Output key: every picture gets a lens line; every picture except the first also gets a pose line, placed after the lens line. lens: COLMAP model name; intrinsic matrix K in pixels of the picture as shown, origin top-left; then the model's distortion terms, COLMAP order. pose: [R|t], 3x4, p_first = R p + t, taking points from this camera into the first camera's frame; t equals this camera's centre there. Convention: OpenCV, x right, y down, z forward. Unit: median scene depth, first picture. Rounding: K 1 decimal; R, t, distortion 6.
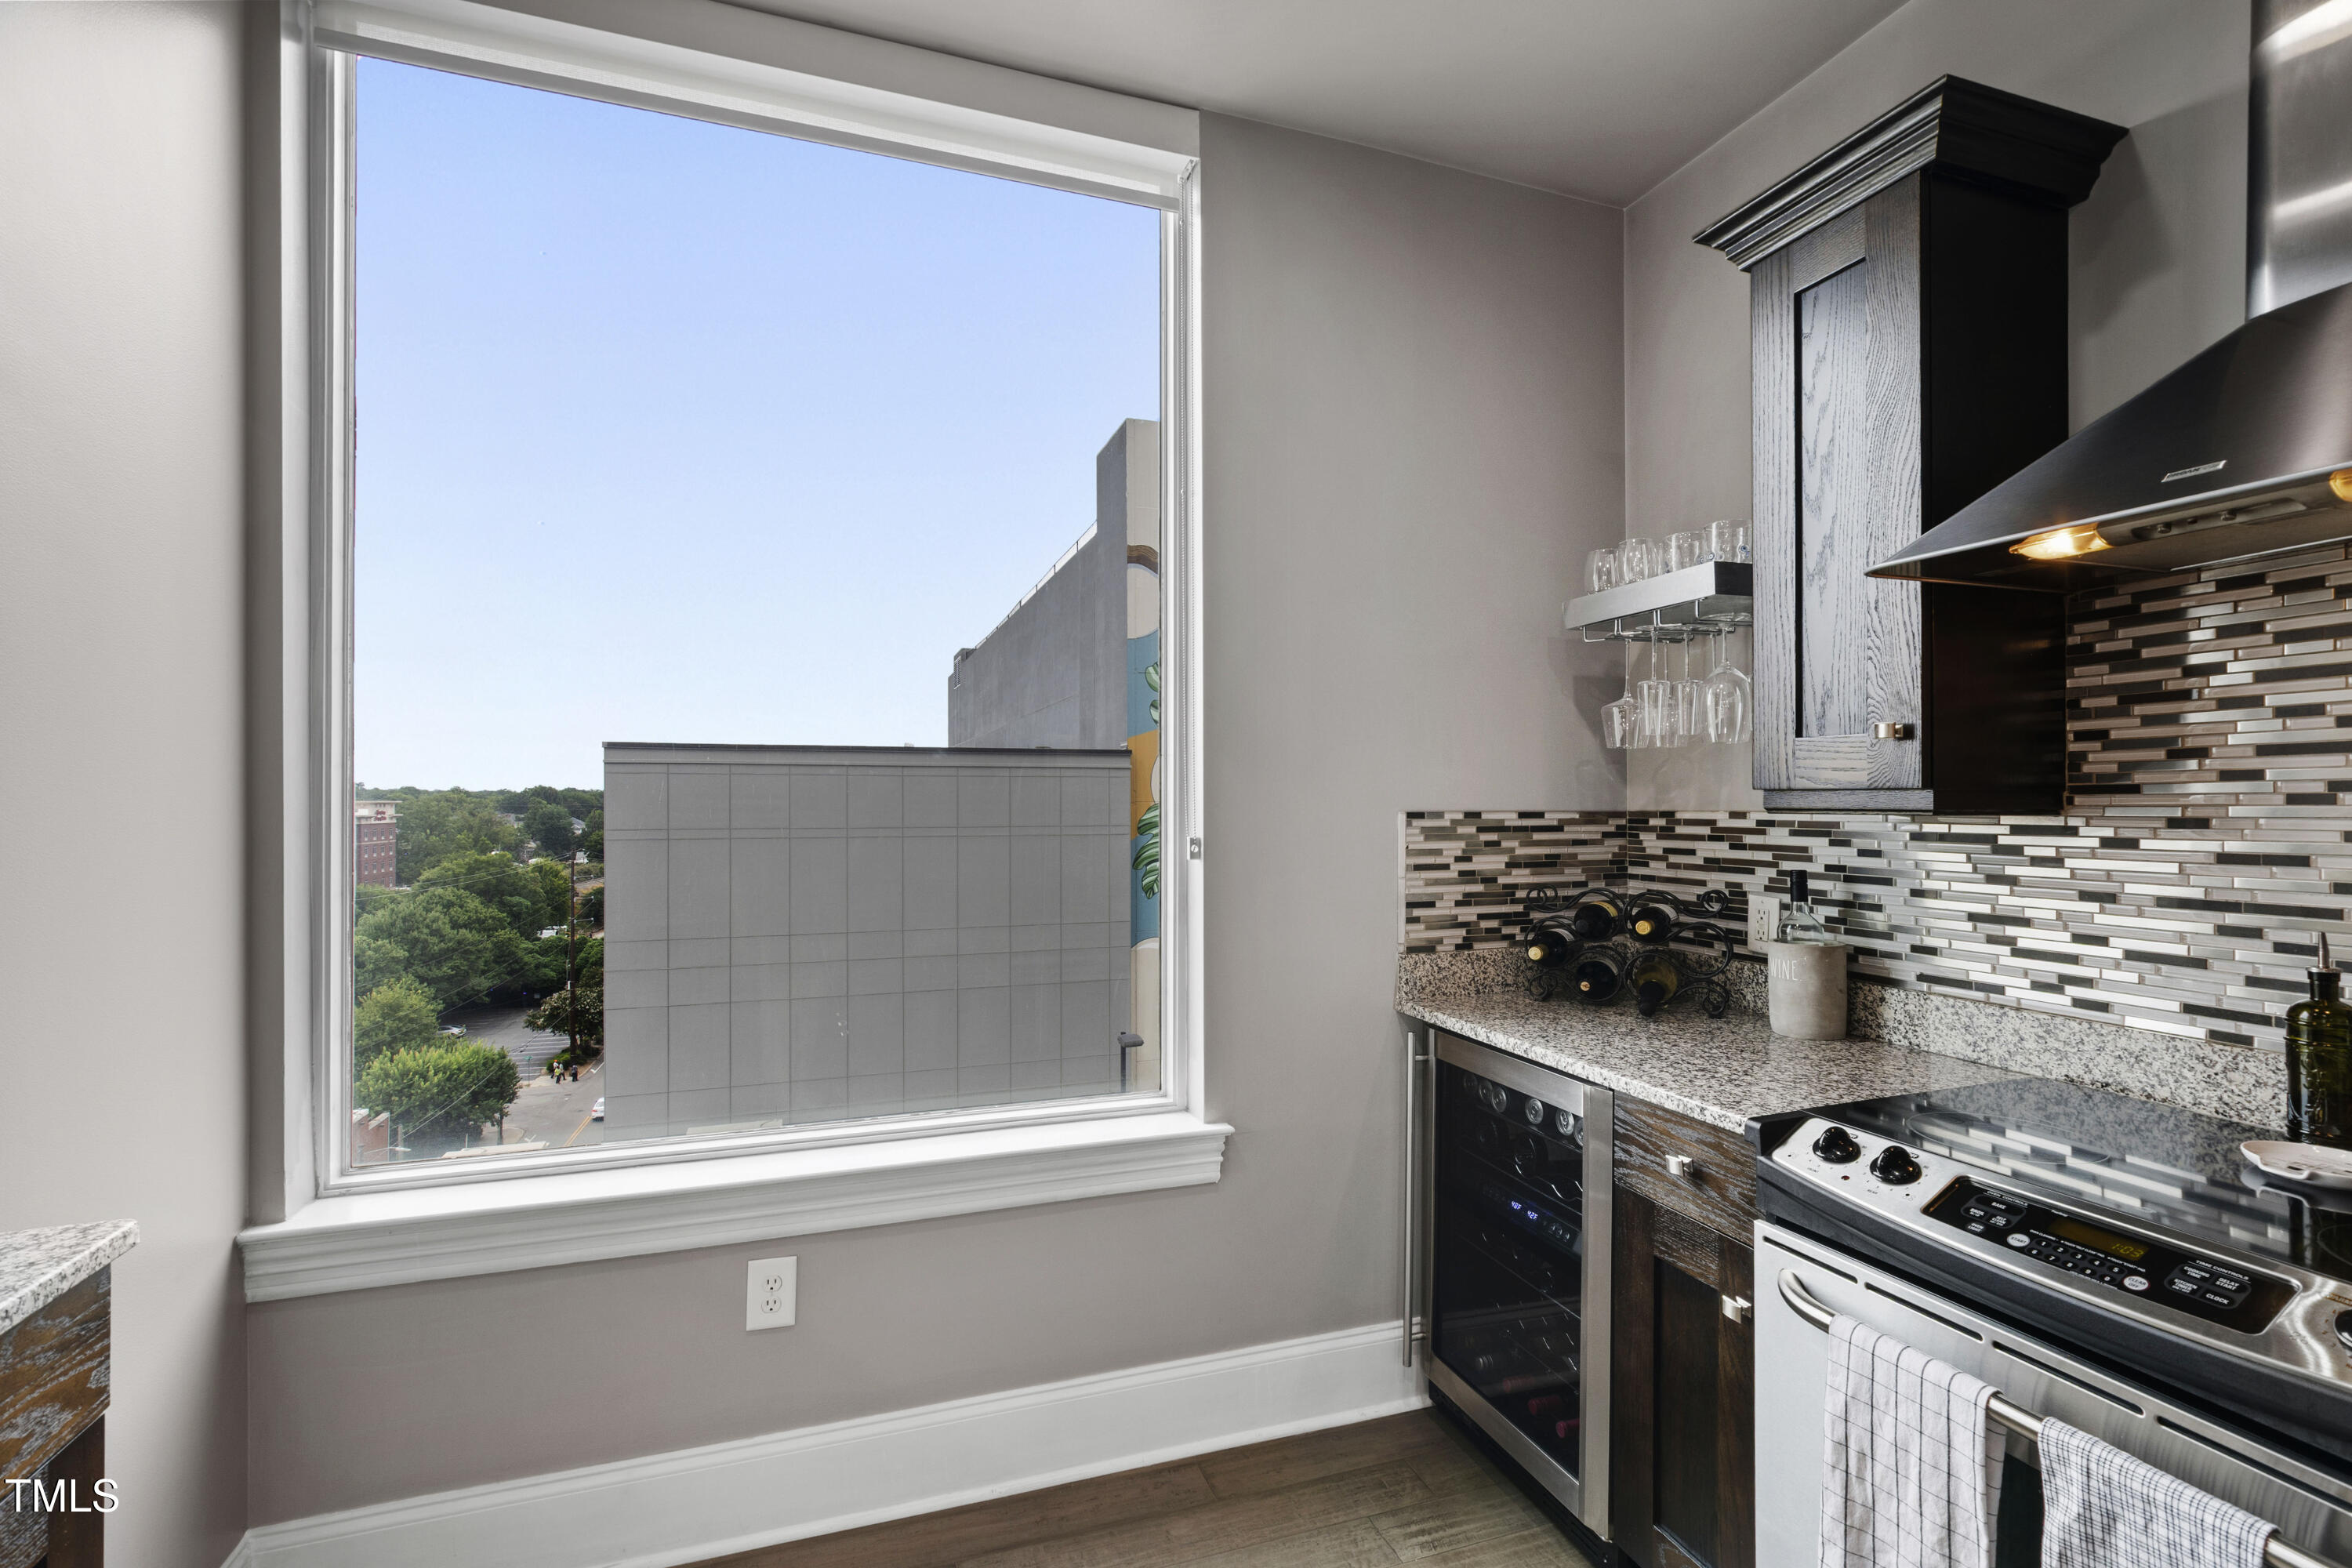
lens RADIAL K [[1037.1, 0, 1172.1], [0, 1037.1, 805.8], [0, 0, 1]] dist [-0.003697, -0.000678]
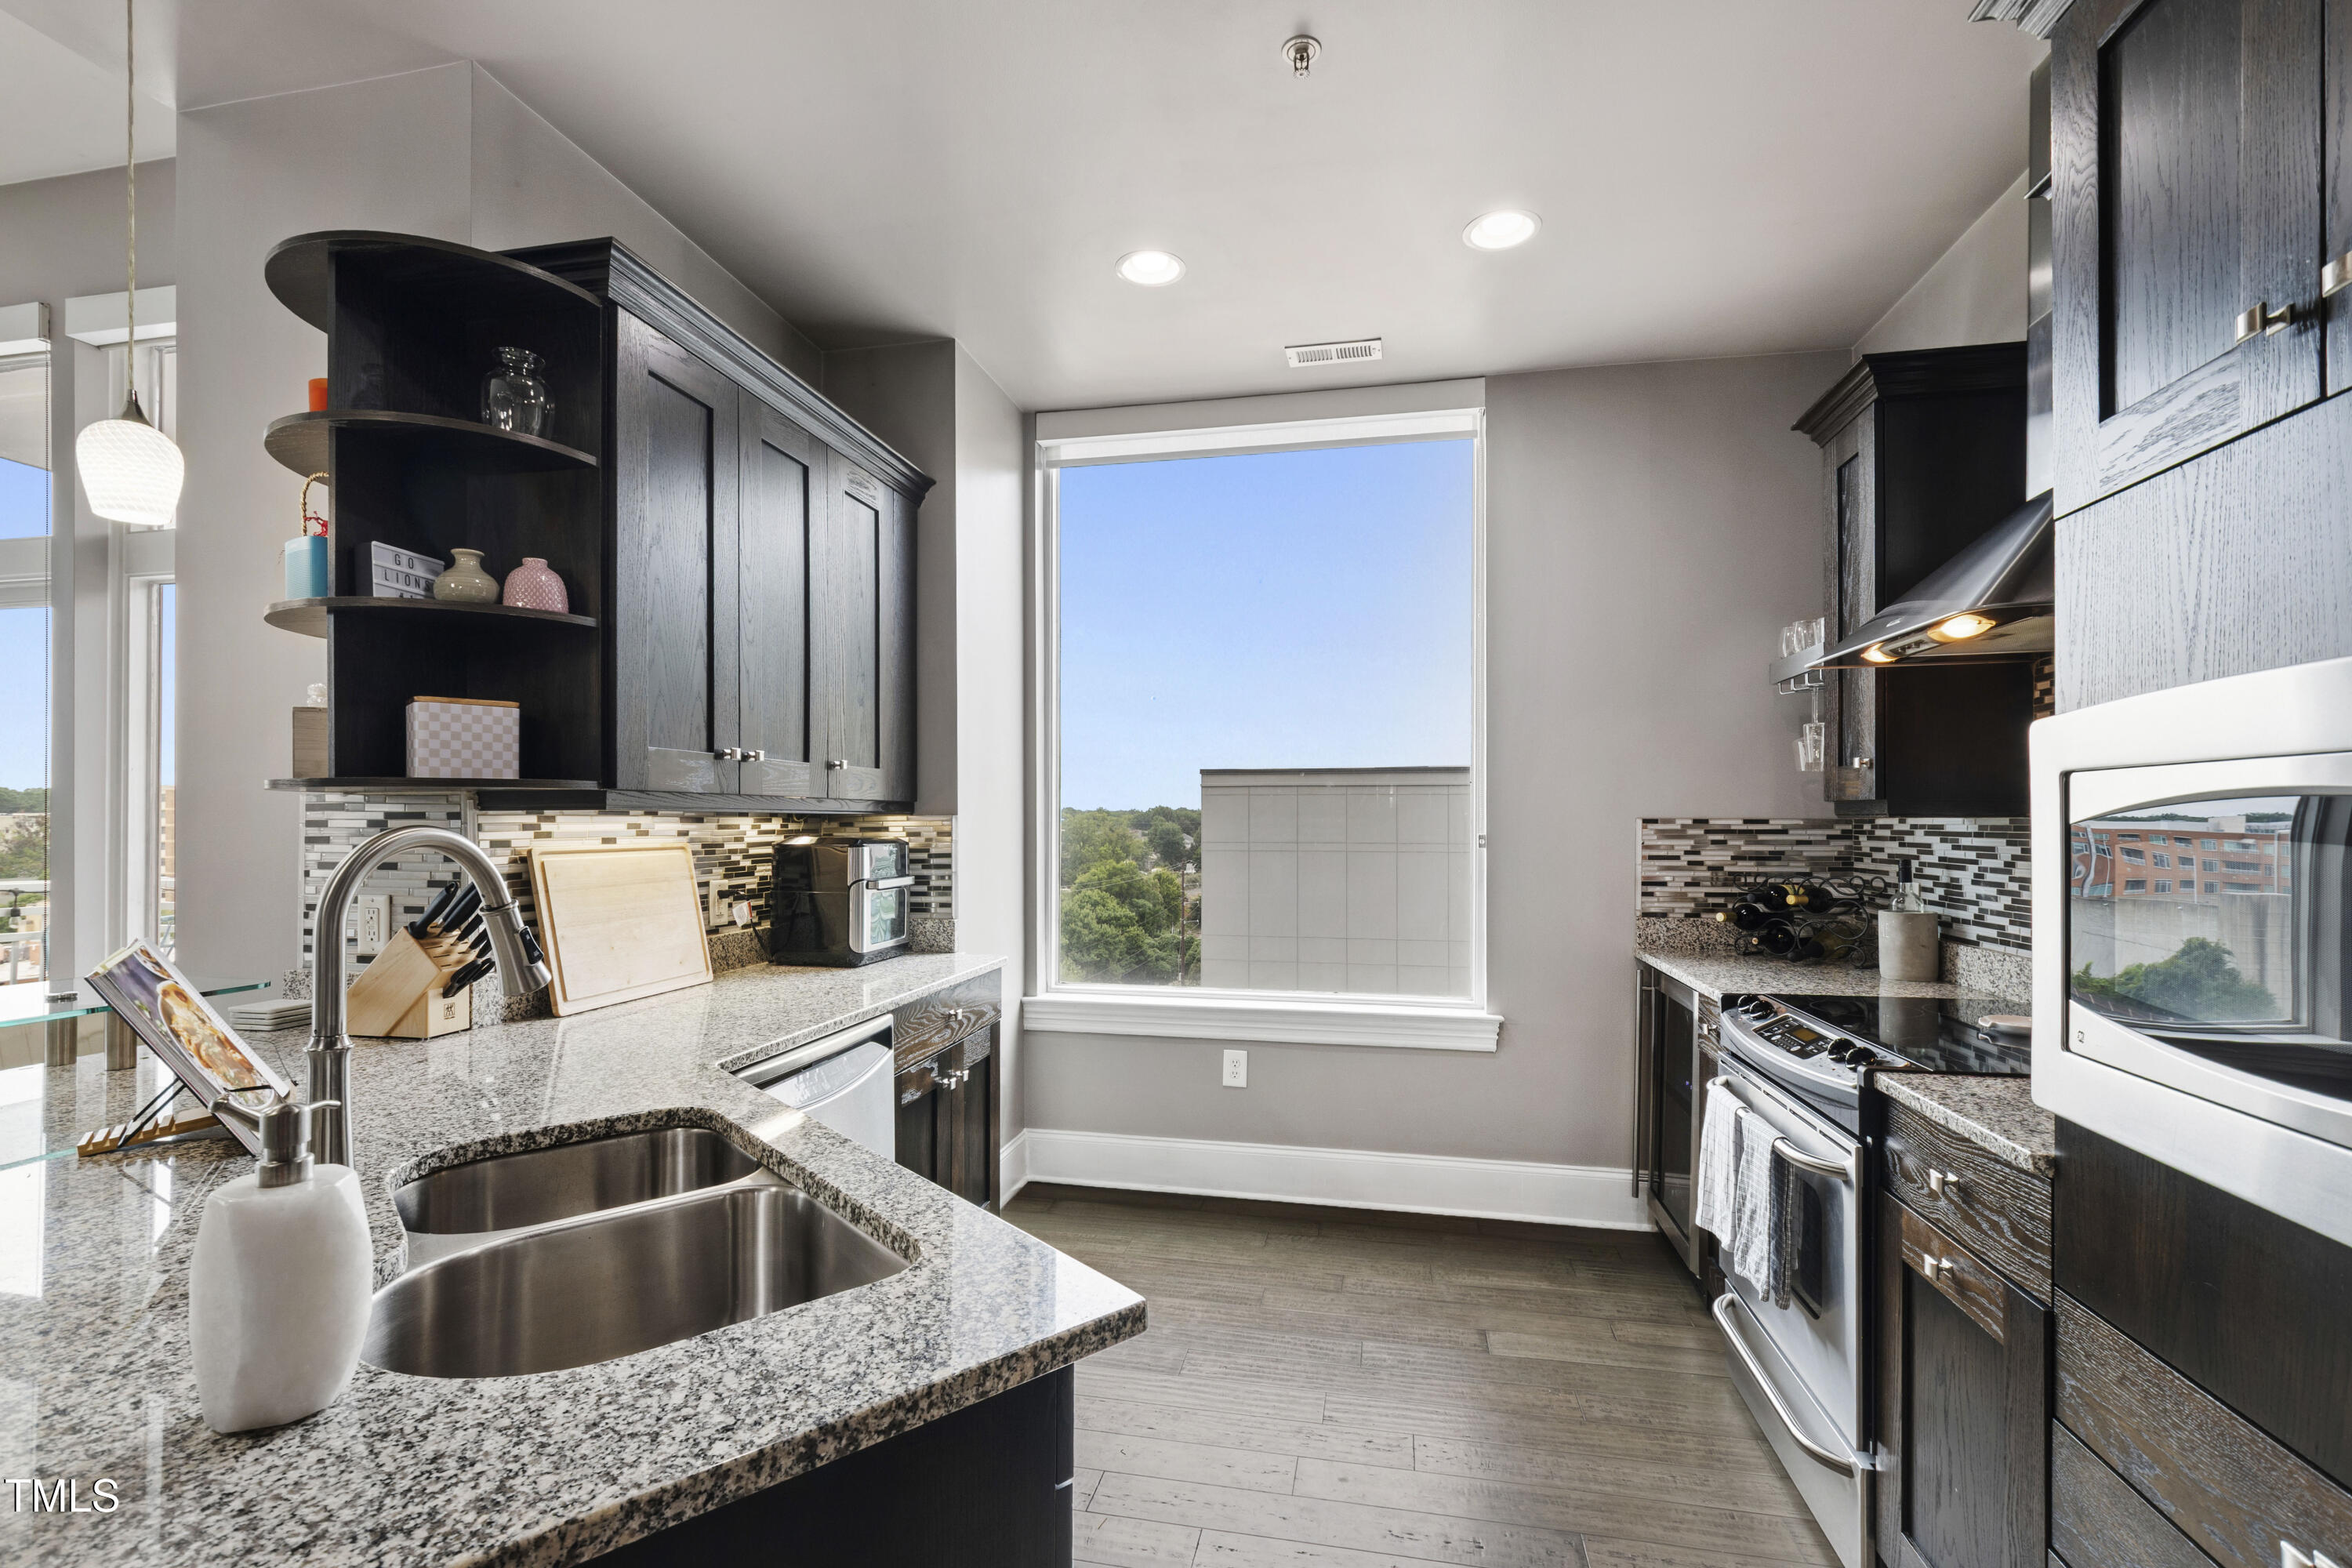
lens RADIAL K [[1037.1, 0, 1157.2], [0, 1037.1, 827.4], [0, 0, 1]] dist [-0.003697, -0.000678]
pose [[0.852217, 0.004619, -0.523167, 0.377686], [-0.003073, 0.999988, 0.003822, 0.013472], [0.523179, -0.001649, 0.852221, -0.544470]]
